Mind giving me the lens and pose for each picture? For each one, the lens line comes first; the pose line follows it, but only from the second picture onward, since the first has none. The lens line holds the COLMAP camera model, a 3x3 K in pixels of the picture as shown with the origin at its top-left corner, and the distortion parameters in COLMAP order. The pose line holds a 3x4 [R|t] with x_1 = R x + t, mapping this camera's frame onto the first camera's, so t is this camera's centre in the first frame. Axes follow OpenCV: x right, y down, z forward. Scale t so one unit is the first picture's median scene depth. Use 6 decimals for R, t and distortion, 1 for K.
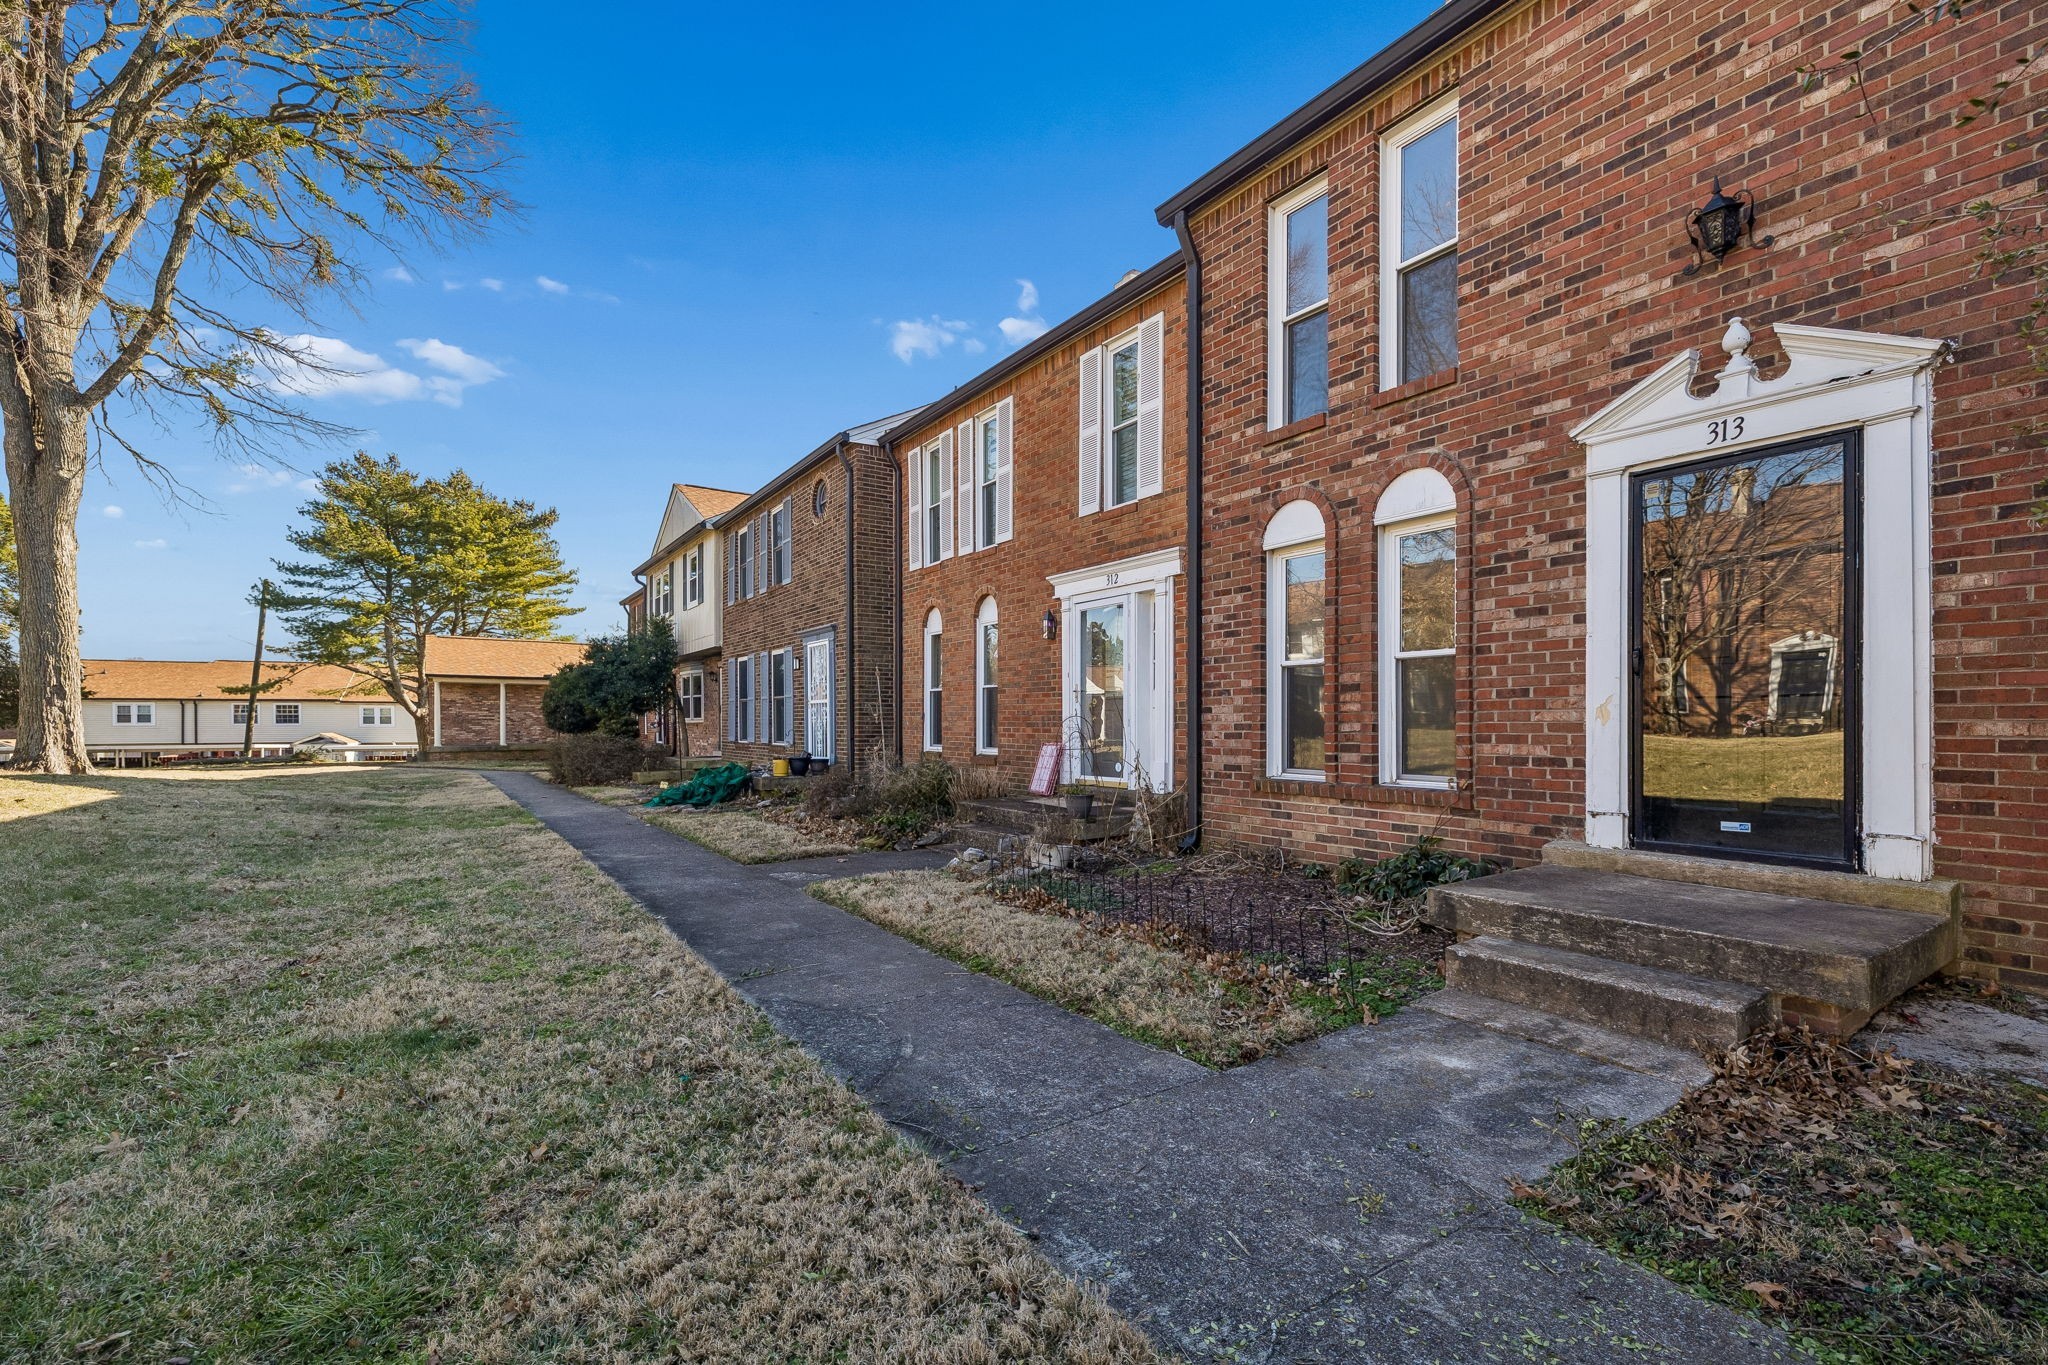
lens RADIAL K [[868.7, 0, 1022.8], [0, 868.7, 719.8], [0, 0, 1]] dist [0.000072, 0.000952]
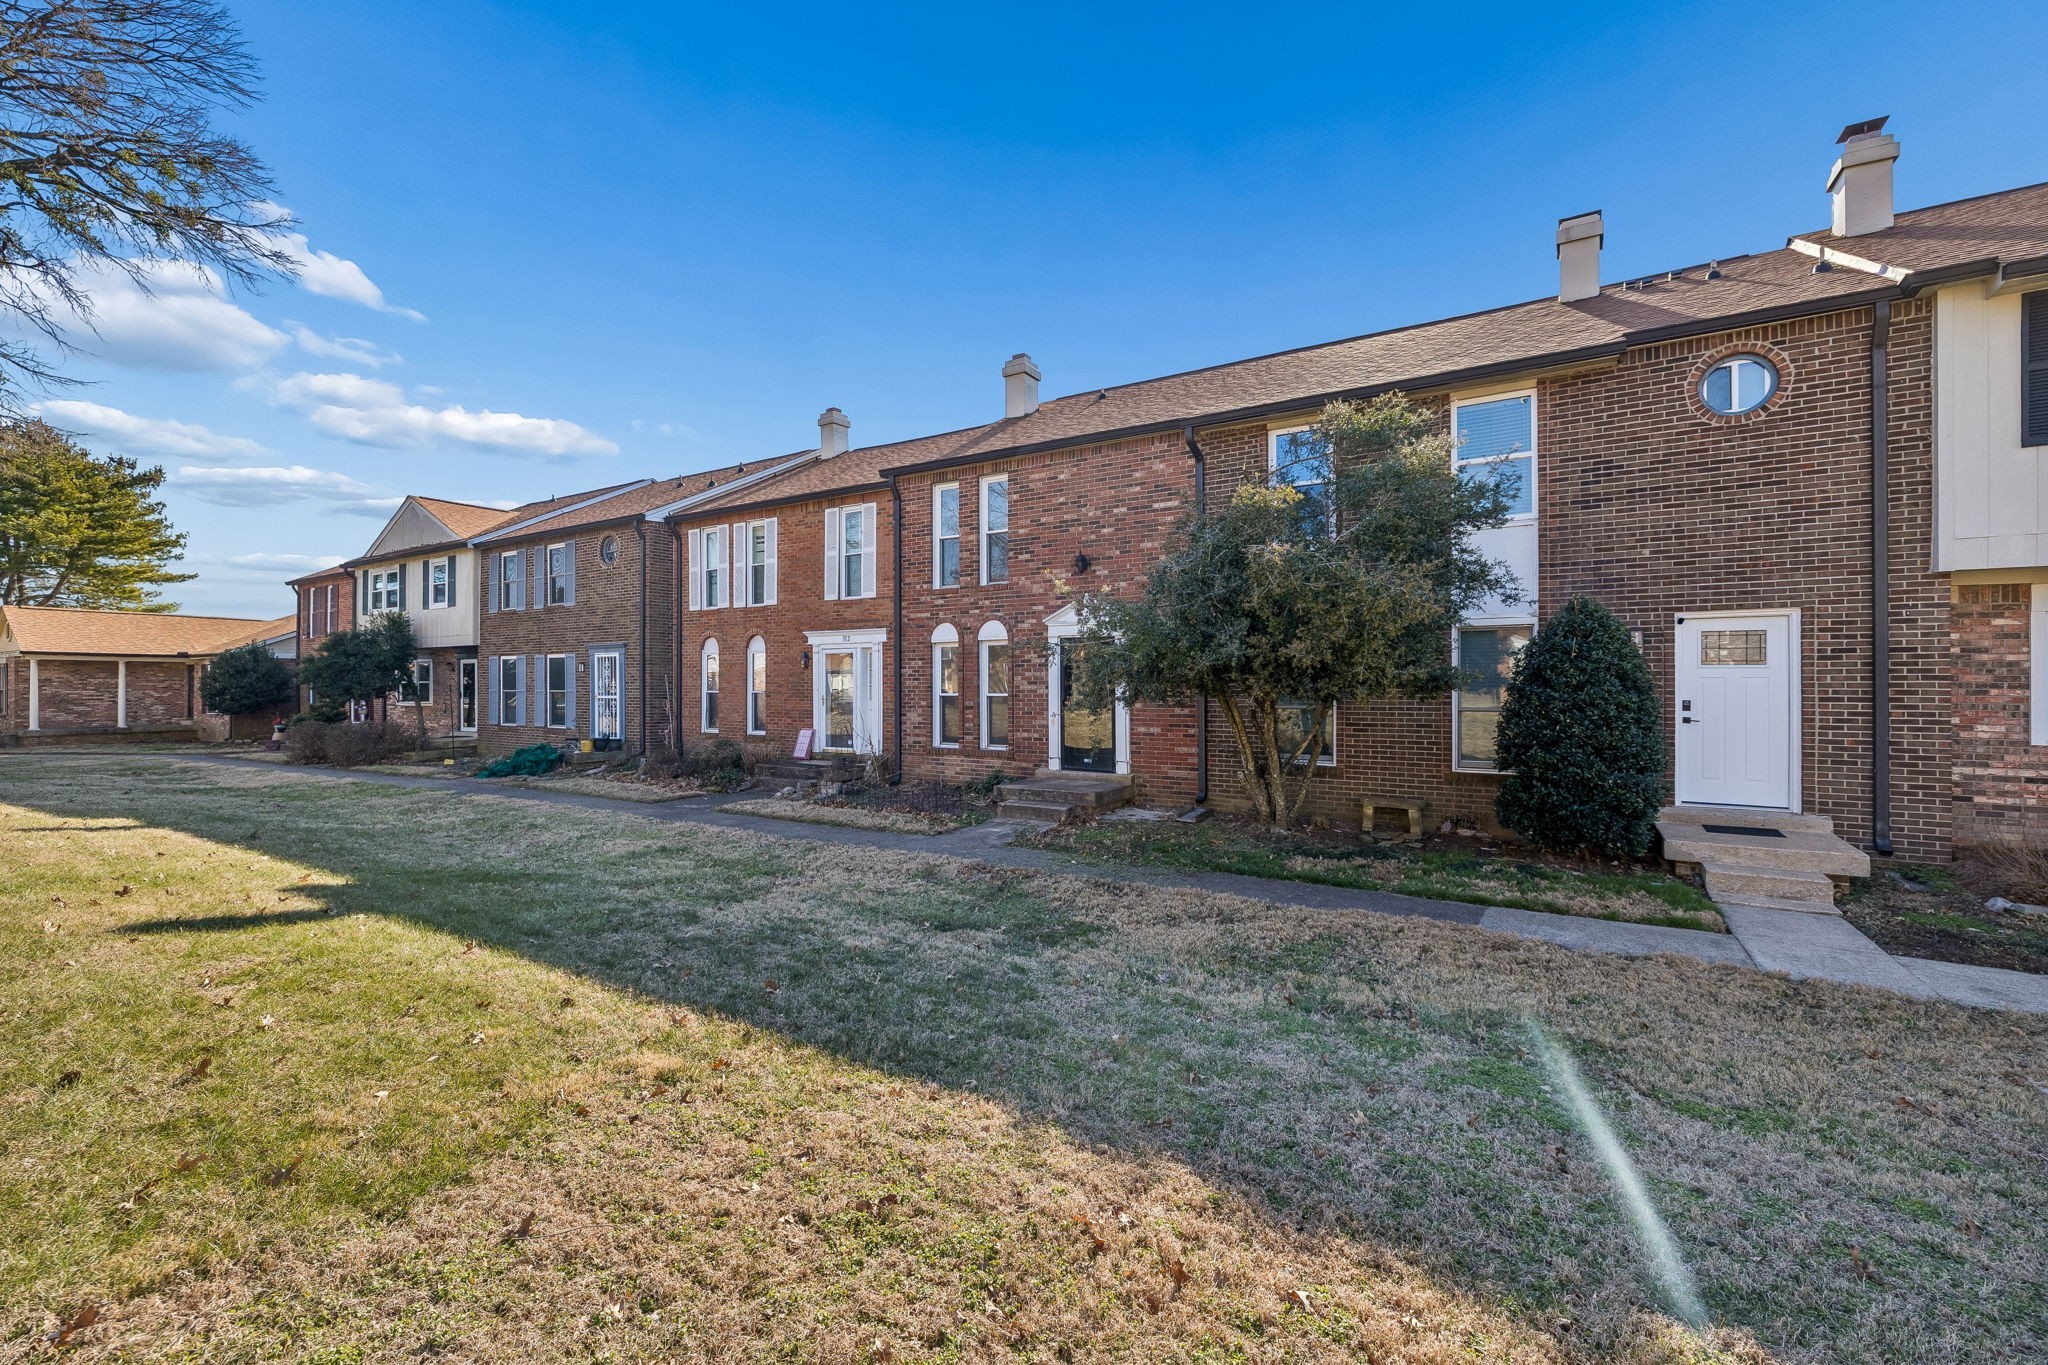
lens RADIAL K [[868.7, 0, 952.2], [0, 868.7, 678.7], [0, 0, 1]] dist [0.000072, 0.000952]
pose [[0.943380, -0.002420, 0.331706, -0.455092], [0.003796, 0.999987, -0.003502, -0.111056], [-0.331693, 0.004563, 0.943376, -1.230091]]
